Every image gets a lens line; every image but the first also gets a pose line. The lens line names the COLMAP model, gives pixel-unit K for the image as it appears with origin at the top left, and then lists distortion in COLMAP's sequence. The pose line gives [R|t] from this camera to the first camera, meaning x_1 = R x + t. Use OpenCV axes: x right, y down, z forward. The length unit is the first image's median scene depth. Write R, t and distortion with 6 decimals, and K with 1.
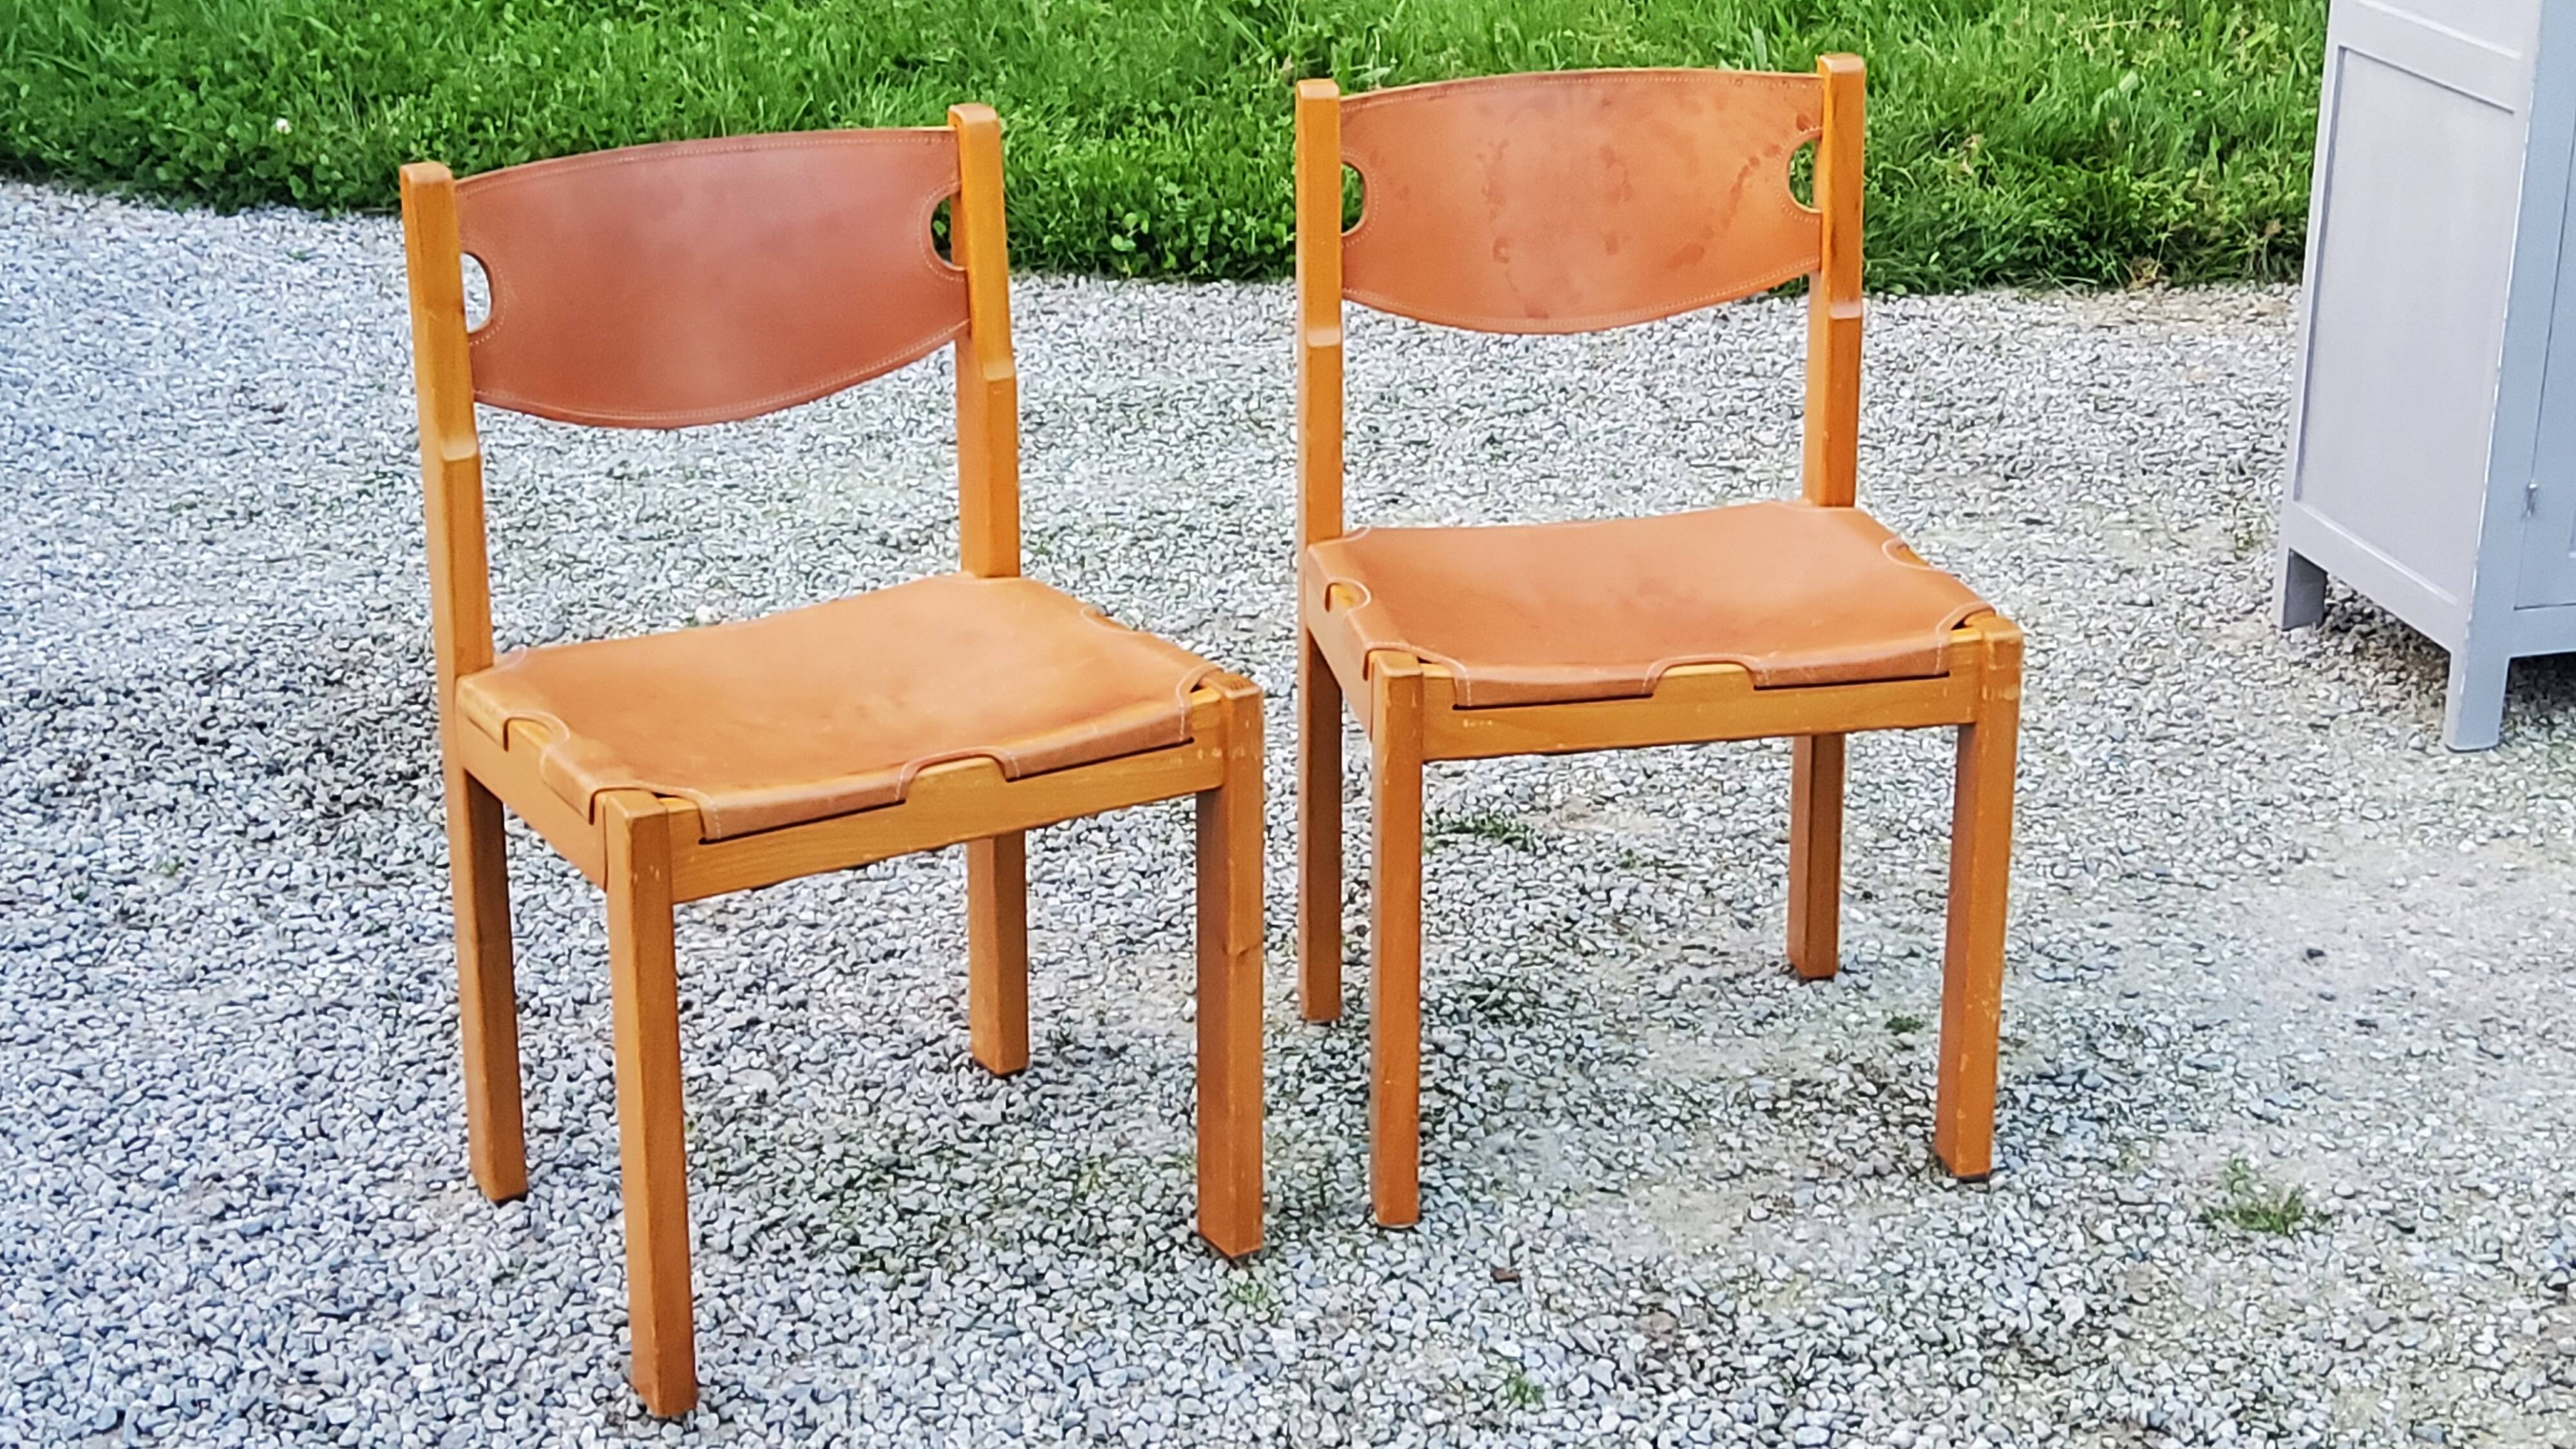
lens RADIAL K [[3845.1, 0, 1271.3], [0, 3845.1, 723.5], [0, 0, 1]] dist [0.111465, 0.000000]
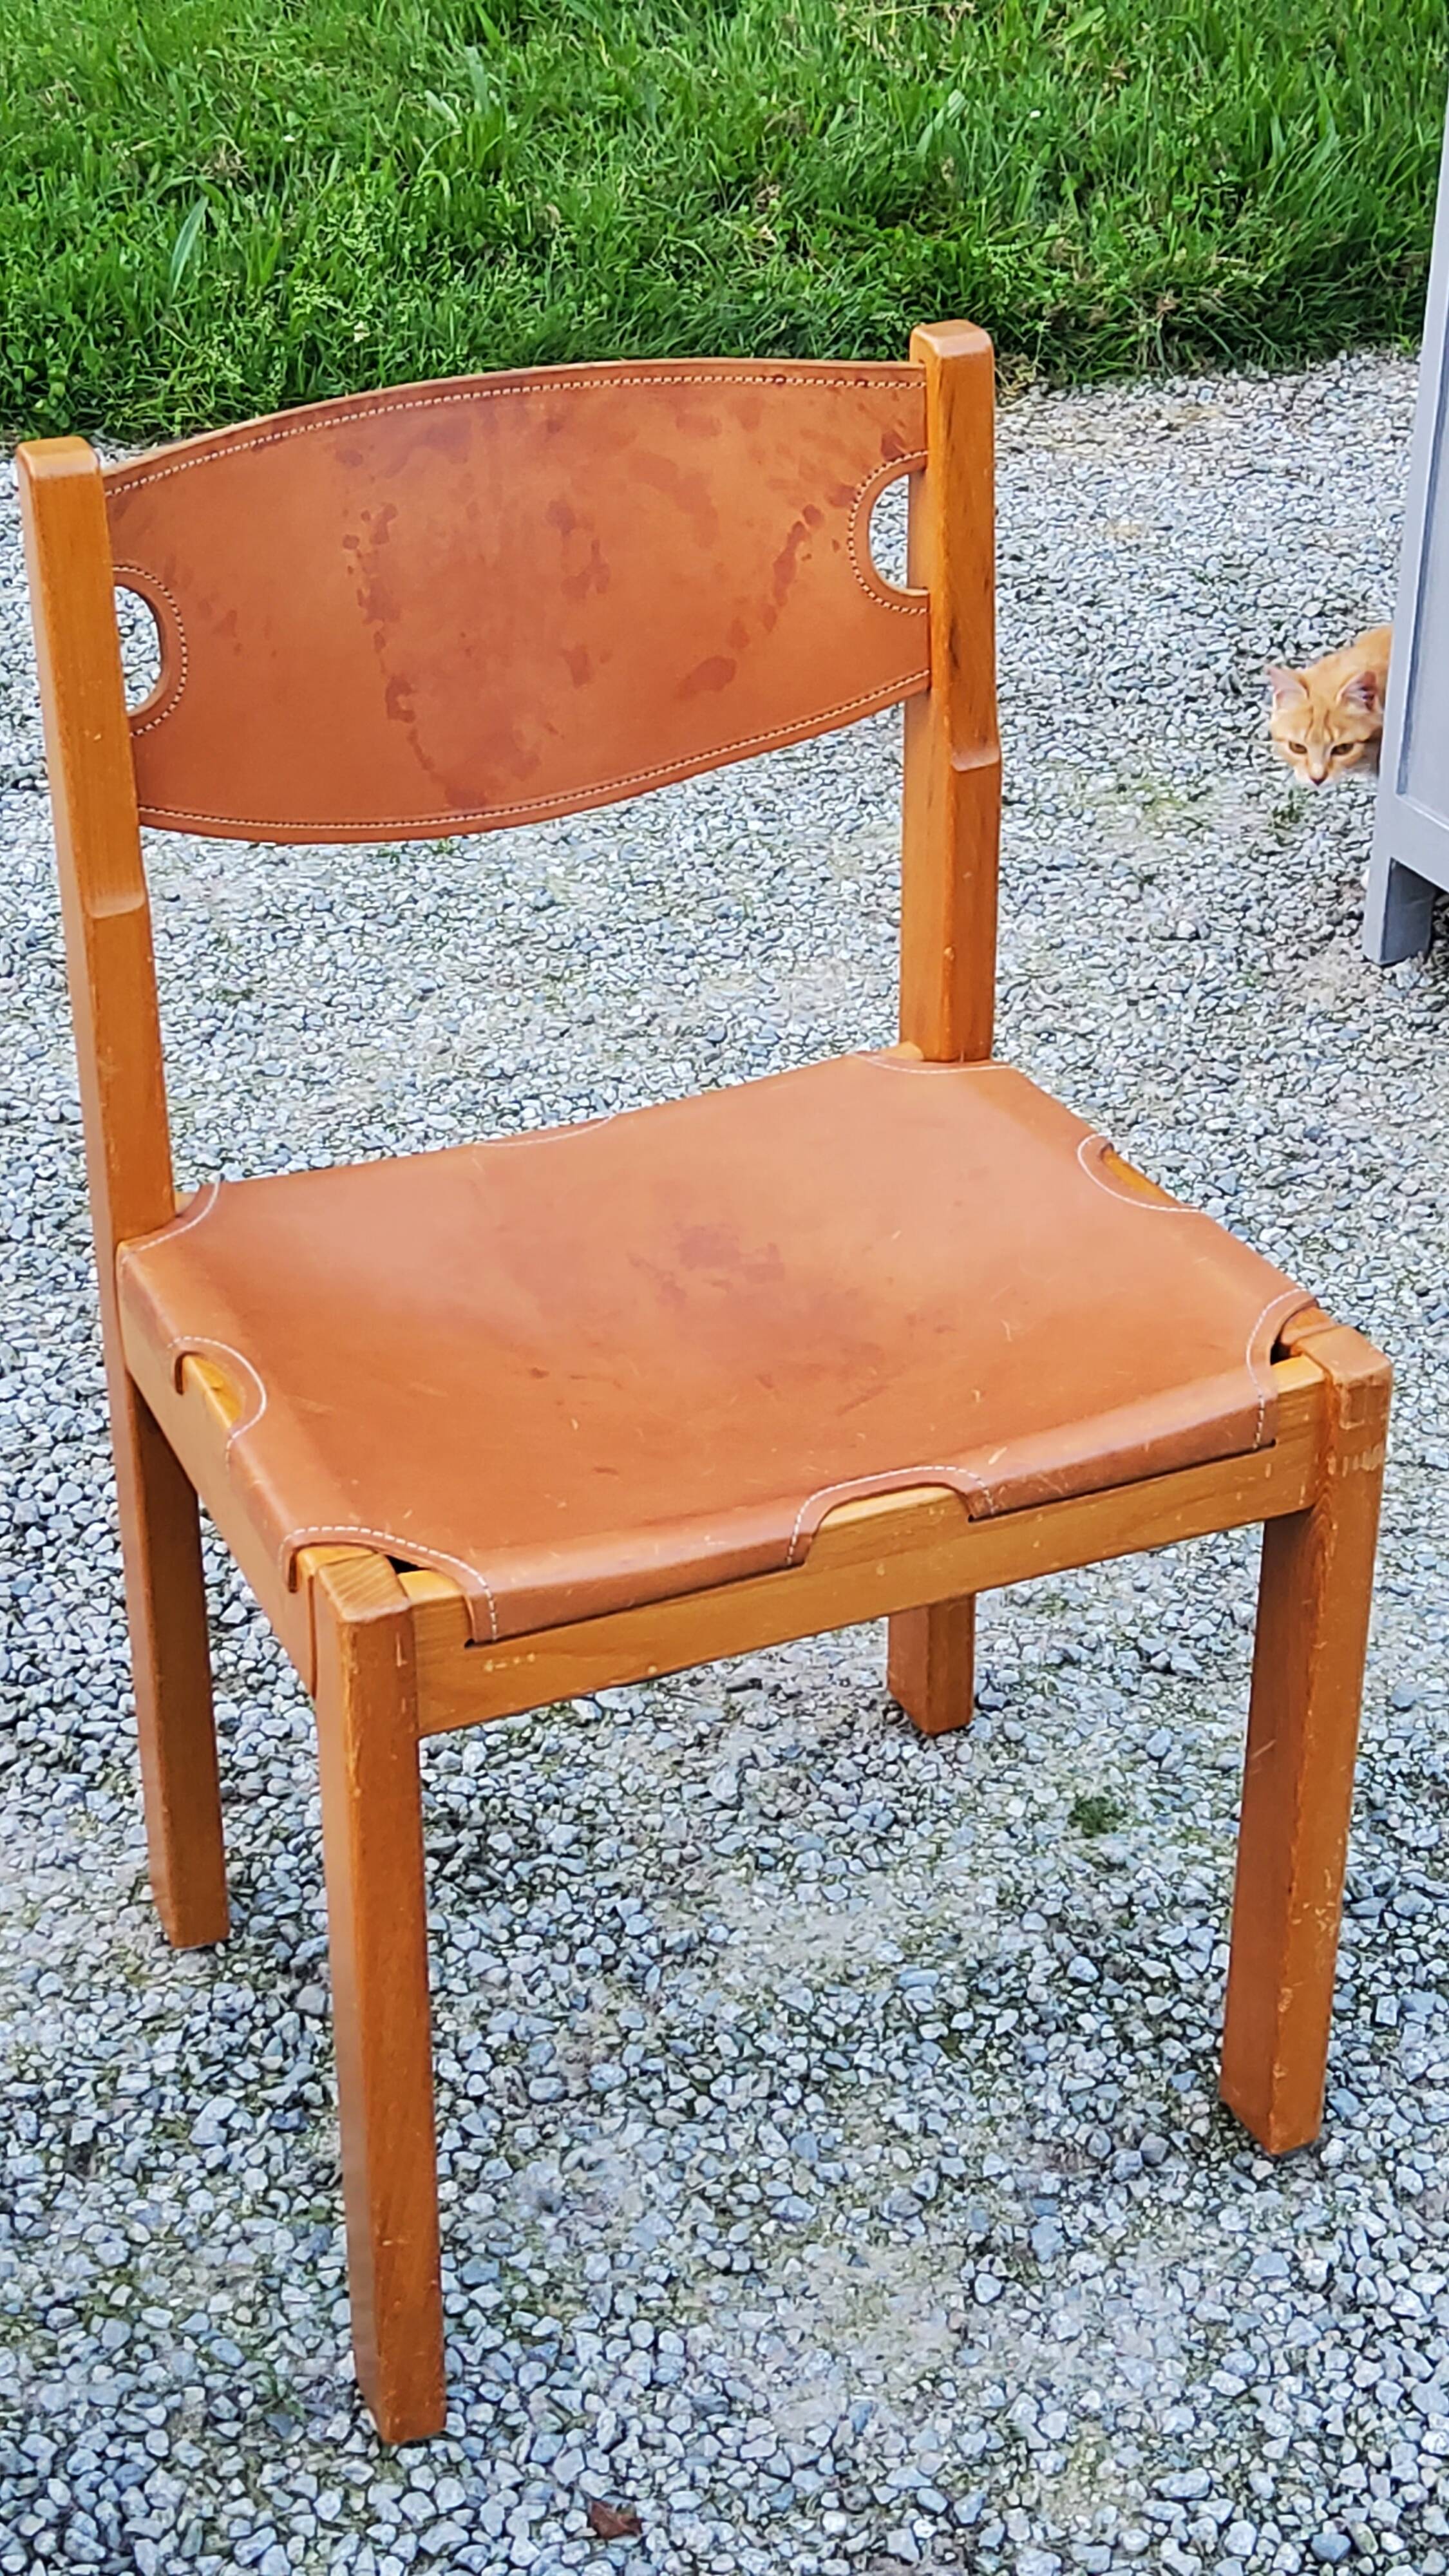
lens RADIAL K [[3845.1, 0, 773.0], [0, 3845.1, 1286.7], [0, 0, 1]] dist [0.111465, 0.000000]
pose [[0.969153, -0.115264, 0.217847, -0.021752], [0.077730, 0.981737, 0.173640, -0.133194], [-0.233883, -0.151350, 0.960412, 0.420085]]
